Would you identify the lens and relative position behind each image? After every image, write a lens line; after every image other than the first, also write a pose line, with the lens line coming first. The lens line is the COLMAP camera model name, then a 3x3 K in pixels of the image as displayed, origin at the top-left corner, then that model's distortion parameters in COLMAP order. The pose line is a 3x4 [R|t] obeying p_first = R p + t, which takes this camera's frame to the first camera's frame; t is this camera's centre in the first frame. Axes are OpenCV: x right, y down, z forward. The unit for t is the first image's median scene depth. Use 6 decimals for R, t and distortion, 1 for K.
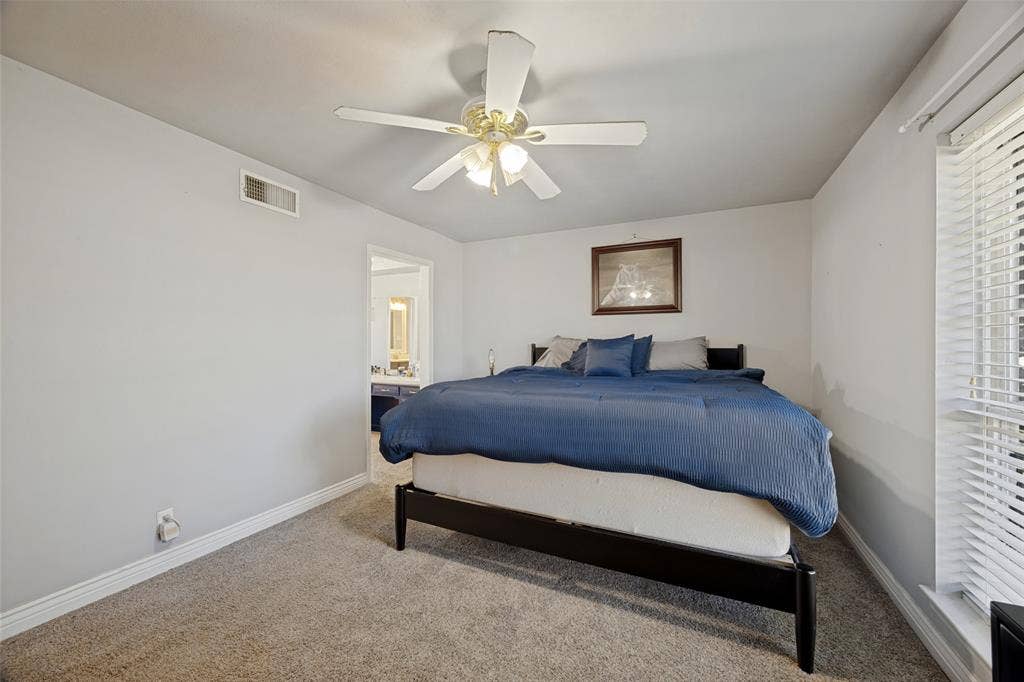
lens RADIAL K [[387.0, 0, 515.8], [0, 387.0, 340.9], [0, 0, 1]] dist [0.000823, -0.003903]
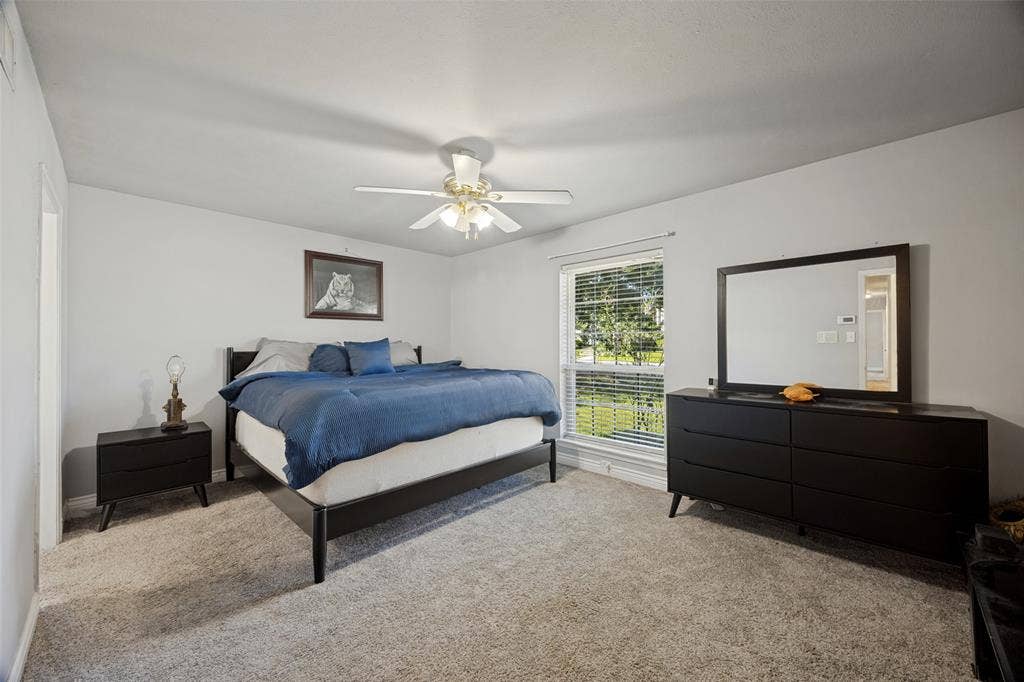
lens RADIAL K [[387.0, 0, 515.8], [0, 387.0, 340.9], [0, 0, 1]] dist [0.000823, -0.003903]
pose [[0.312417, 0.003442, 0.949939, -1.035891], [0.001877, 0.999989, -0.004241, -0.003560], [-0.949943, 0.003108, 0.312408, 0.312327]]
